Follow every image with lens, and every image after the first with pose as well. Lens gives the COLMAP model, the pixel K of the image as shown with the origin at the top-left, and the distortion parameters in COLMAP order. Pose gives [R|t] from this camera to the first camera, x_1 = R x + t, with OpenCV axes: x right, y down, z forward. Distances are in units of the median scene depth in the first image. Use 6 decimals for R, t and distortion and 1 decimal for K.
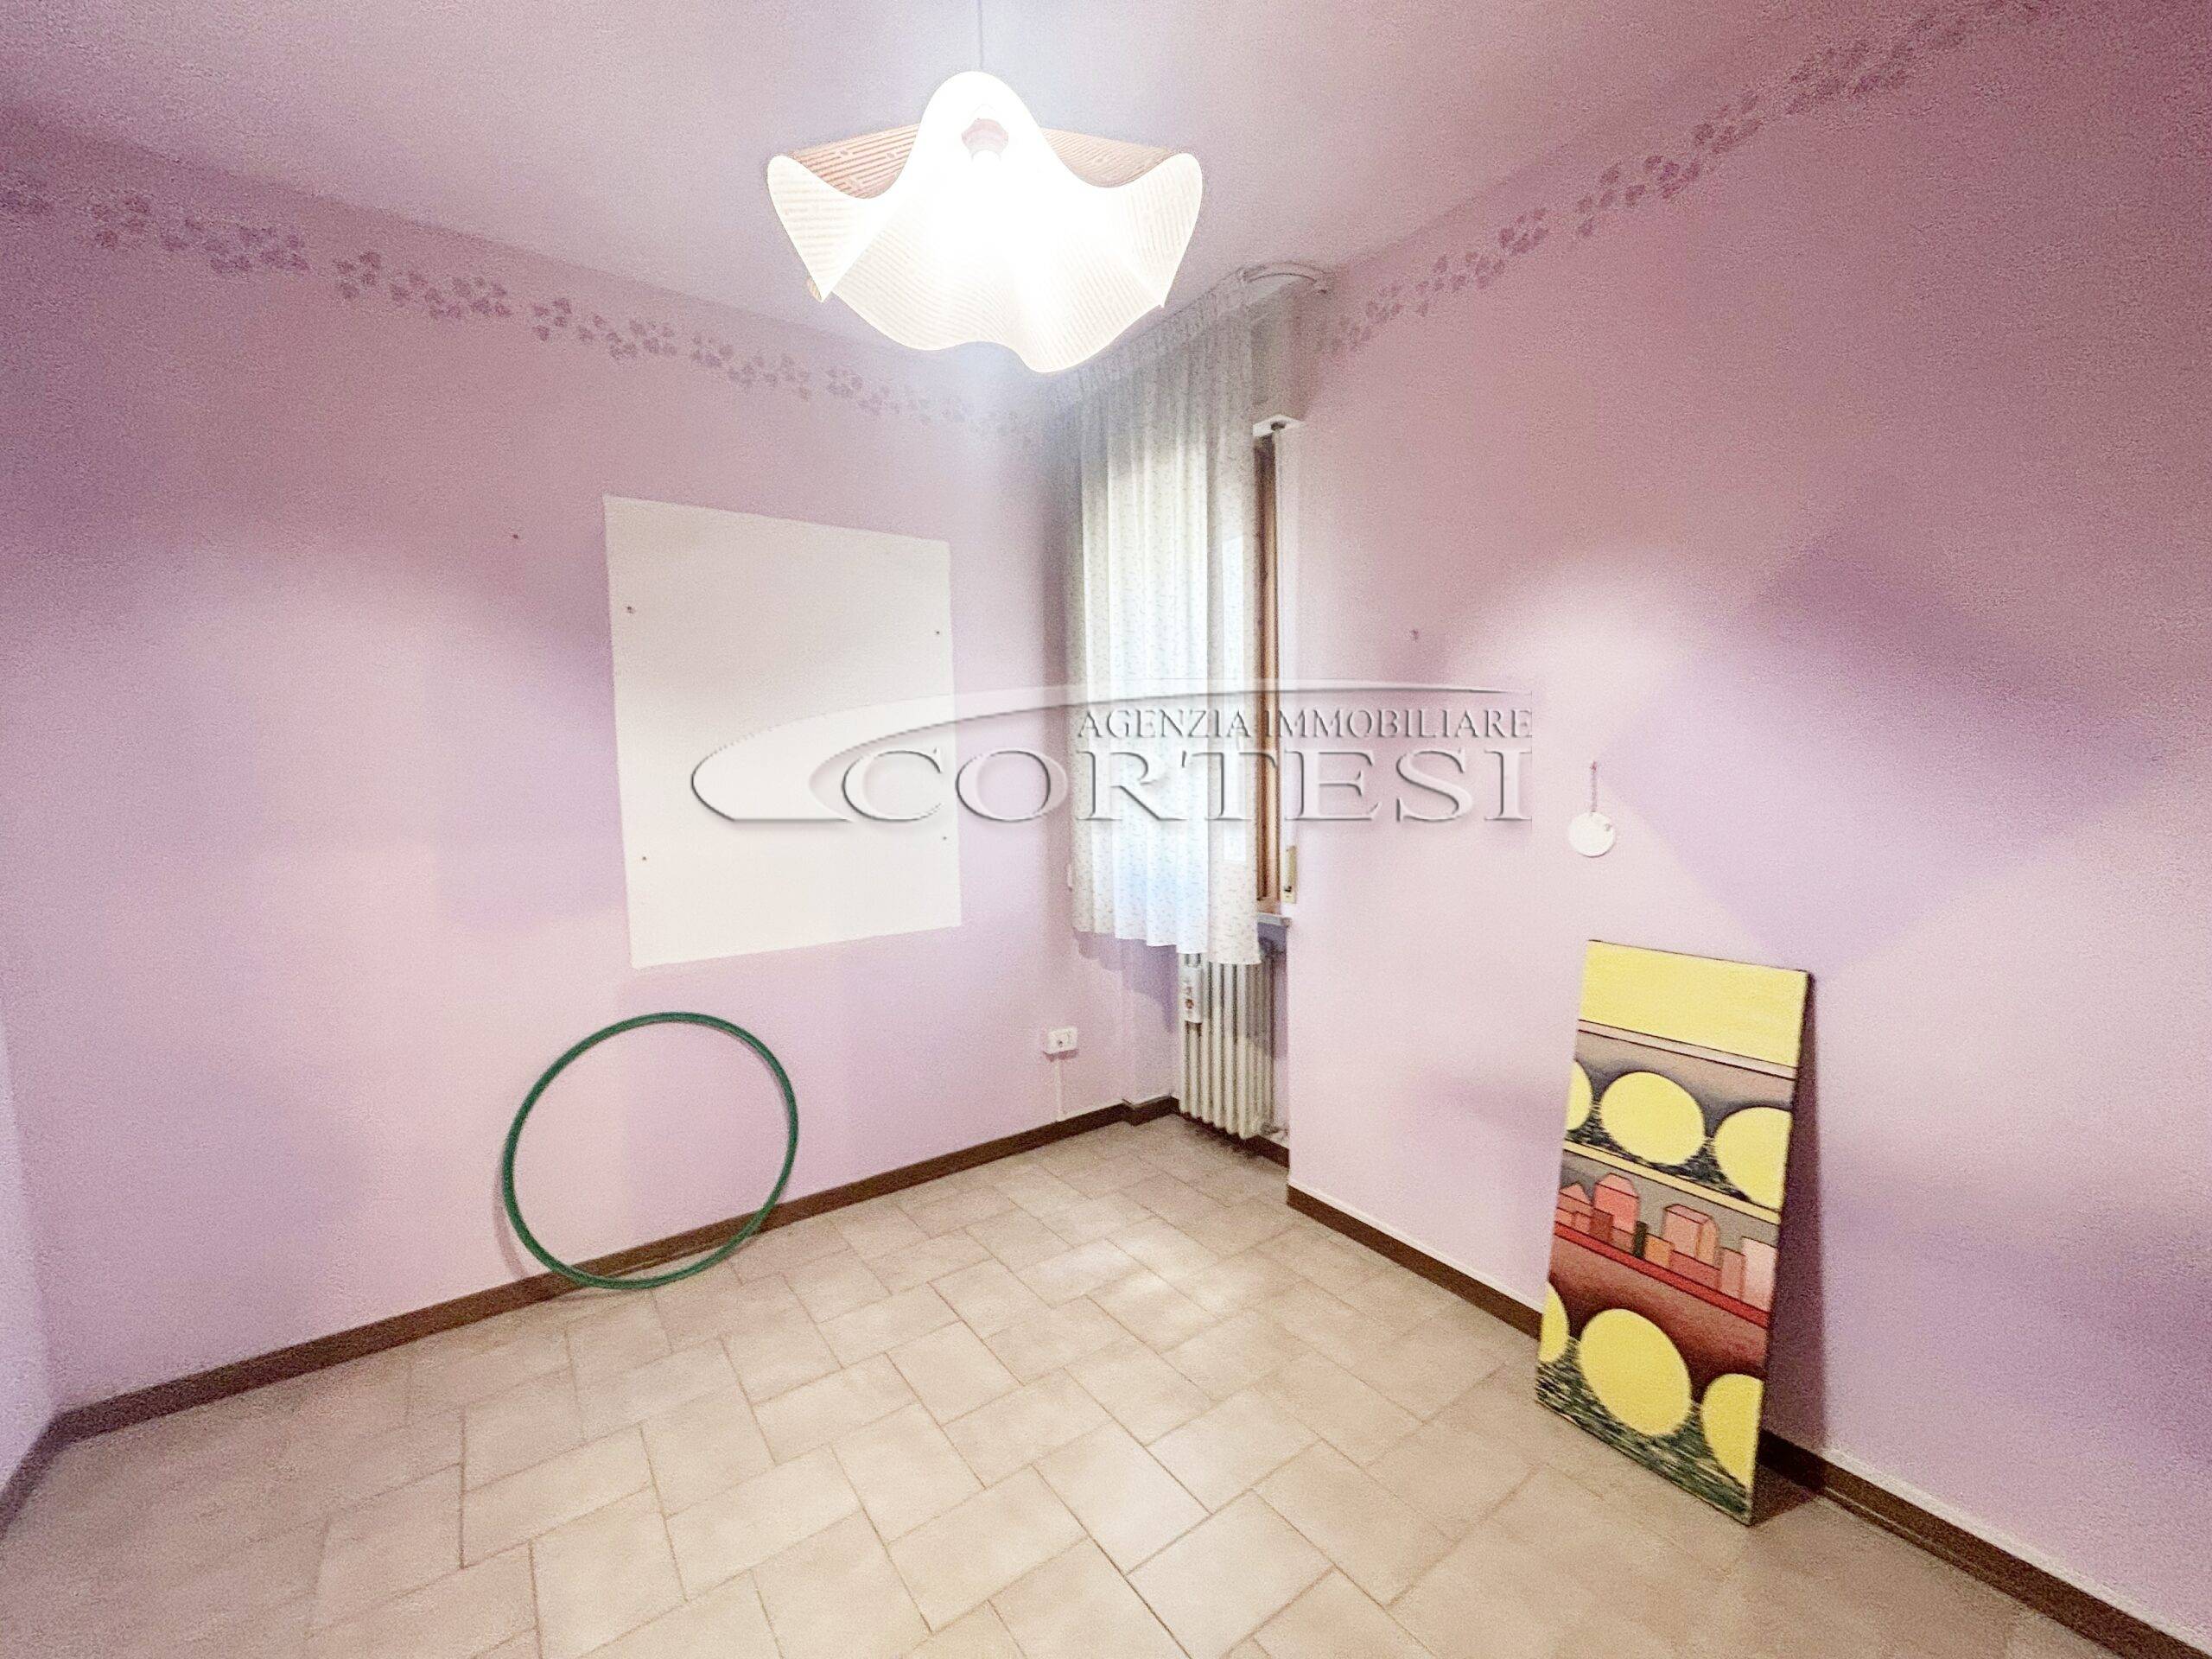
lens RADIAL K [[892.2, 0, 1109.4], [0, 892.2, 835.7], [0, 0, 1]] dist [-0.002146, 0.000449]
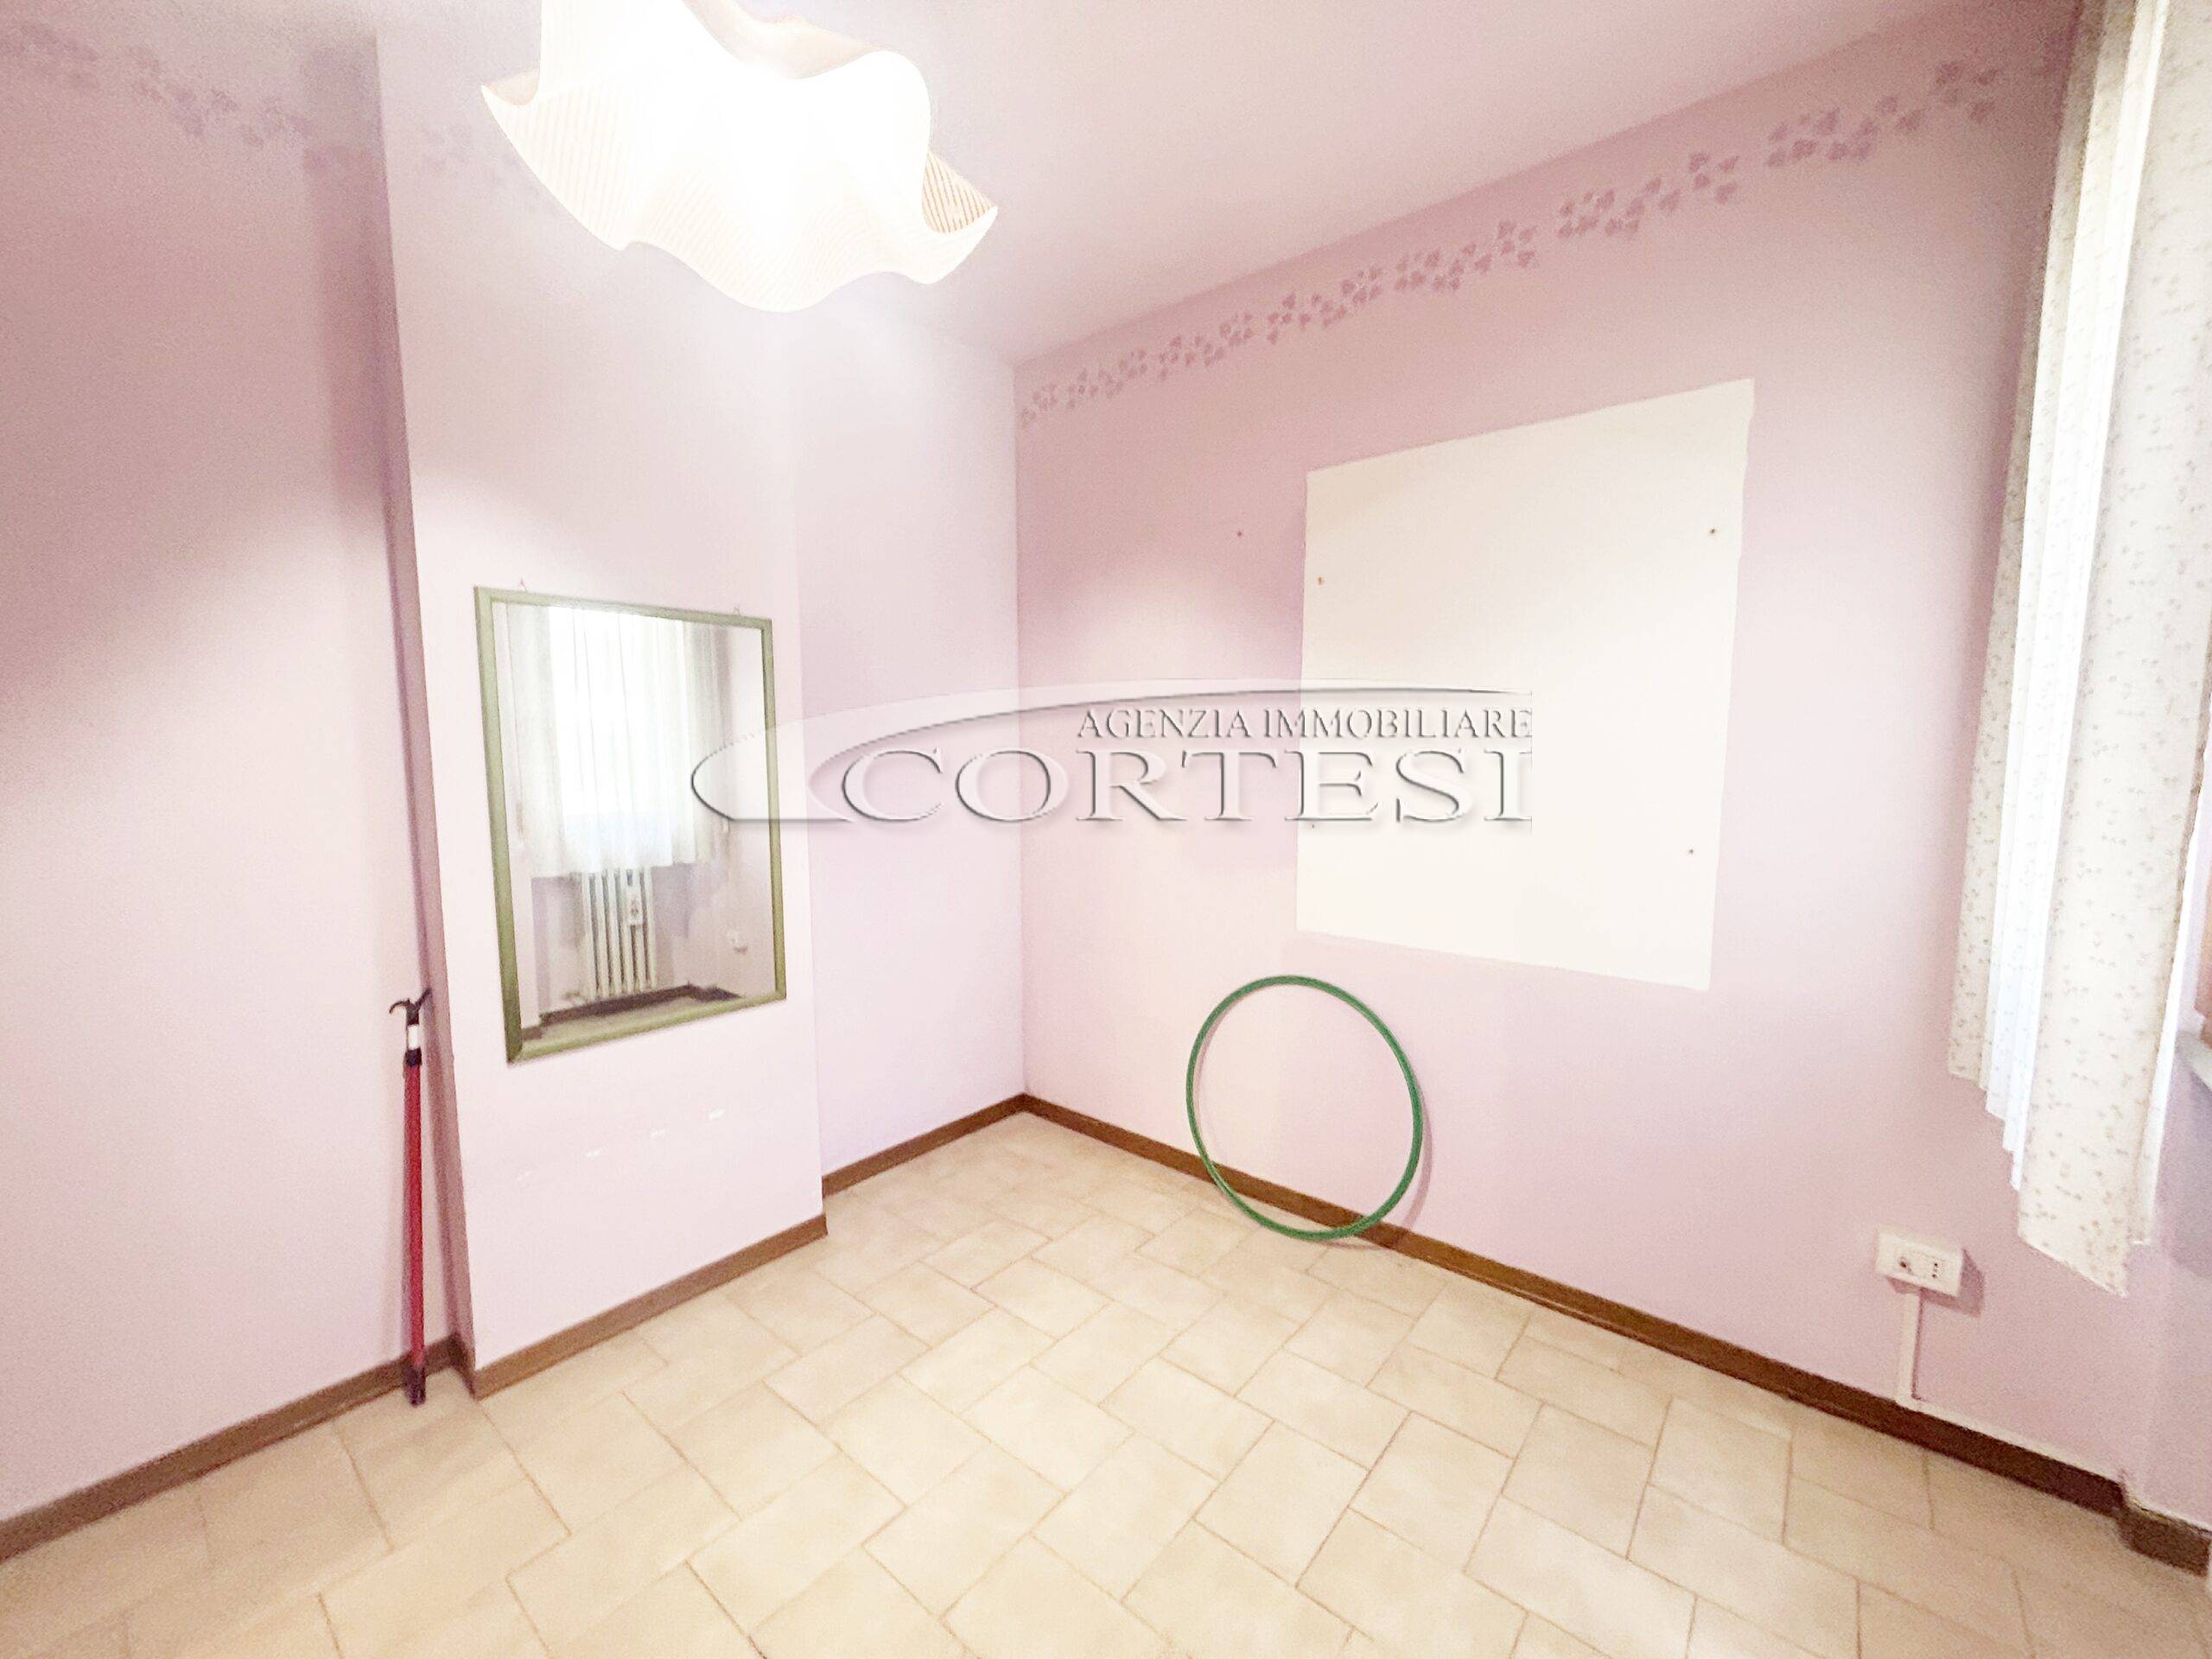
lens RADIAL K [[890.8, 0, 1109.9], [0, 890.8, 835.5], [0, 0, 1]] dist [-0.001038, -0.000380]
pose [[0.251642, 0.118236, -0.960571, 0.413132], [-0.086266, 0.991299, 0.099419, -0.045106], [0.963968, 0.057847, 0.259652, 0.524540]]
